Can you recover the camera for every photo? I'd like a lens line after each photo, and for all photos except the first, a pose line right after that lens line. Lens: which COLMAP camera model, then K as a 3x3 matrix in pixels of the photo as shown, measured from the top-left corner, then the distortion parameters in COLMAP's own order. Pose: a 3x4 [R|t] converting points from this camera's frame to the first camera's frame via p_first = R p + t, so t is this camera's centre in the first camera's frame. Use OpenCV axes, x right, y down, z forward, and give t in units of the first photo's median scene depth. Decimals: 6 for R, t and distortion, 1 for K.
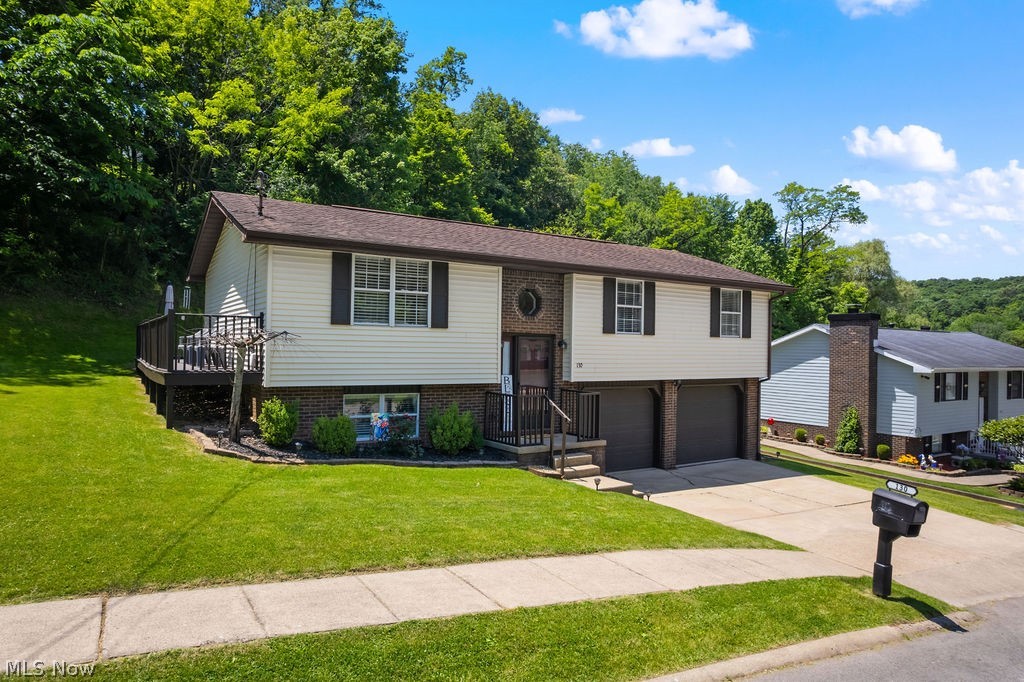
lens RADIAL K [[652.2, 0, 506.9], [0, 652.2, 334.8], [0, 0, 1]] dist [-0.066703, 0.059531]
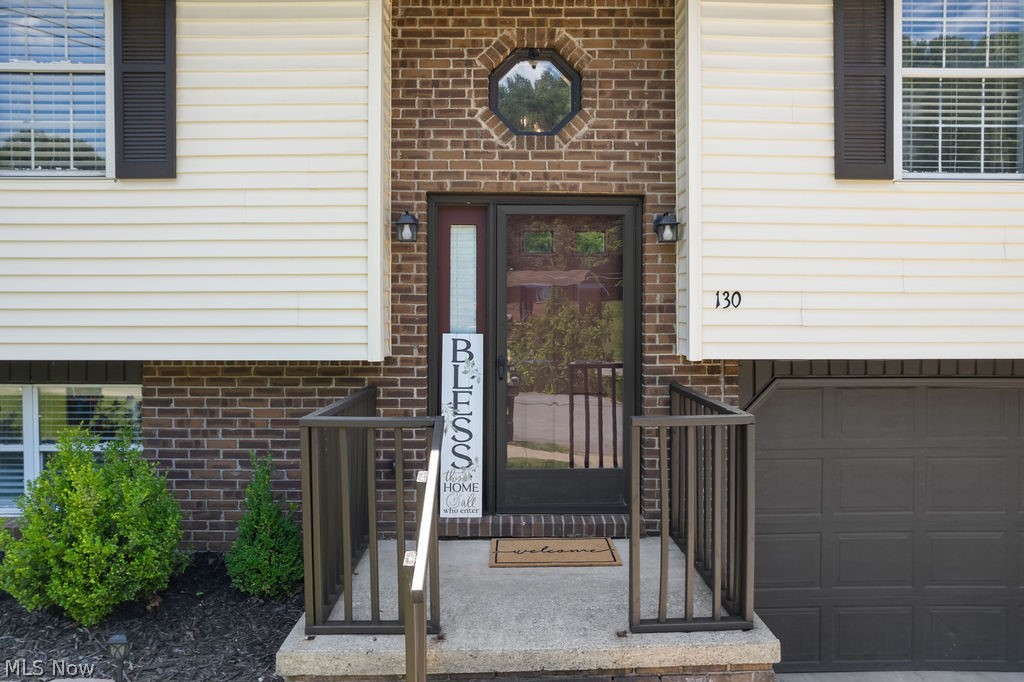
lens RADIAL K [[763.1, 0, 509.8], [0, 763.1, 275.2], [0, 0, 1]] dist [0.000710, 0.001707]
pose [[0.857726, -0.033527, -0.513013, 0.197128], [0.024115, 0.999397, -0.024996, 0.042488], [0.513541, 0.009068, 0.858017, 0.684874]]
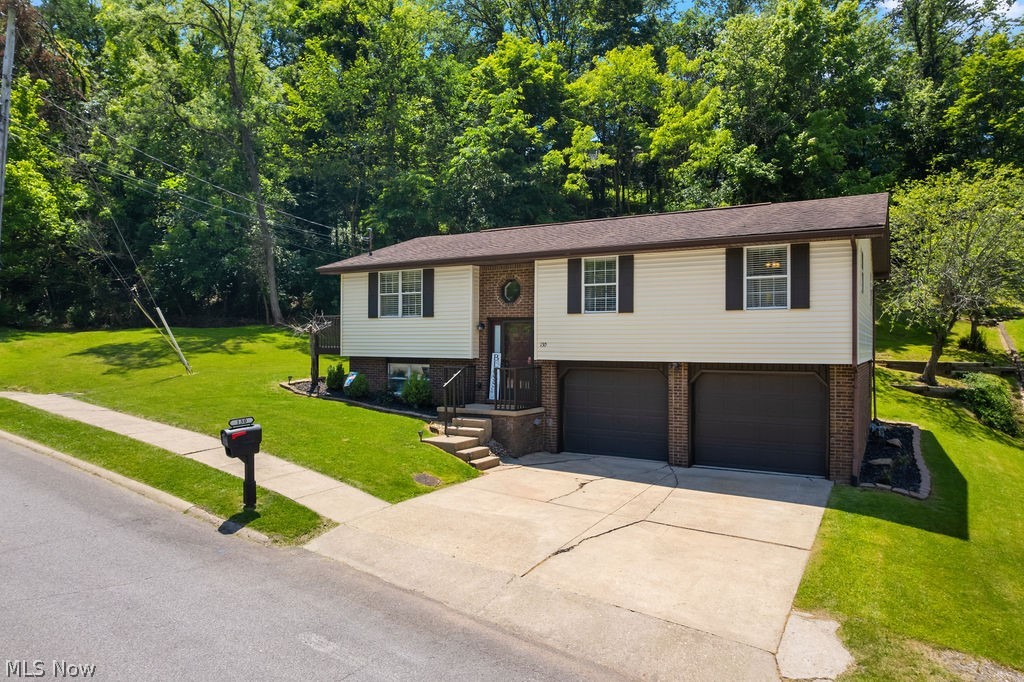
lens RADIAL K [[652.2, 0, 506.9], [0, 652.2, 334.8], [0, 0, 1]] dist [-0.066703, 0.059531]
pose [[0.465801, -0.027607, -0.884459, 1.042424], [0.022134, 0.999564, -0.019543, 0.050682], [0.884613, -0.010474, 0.466209, 0.444008]]
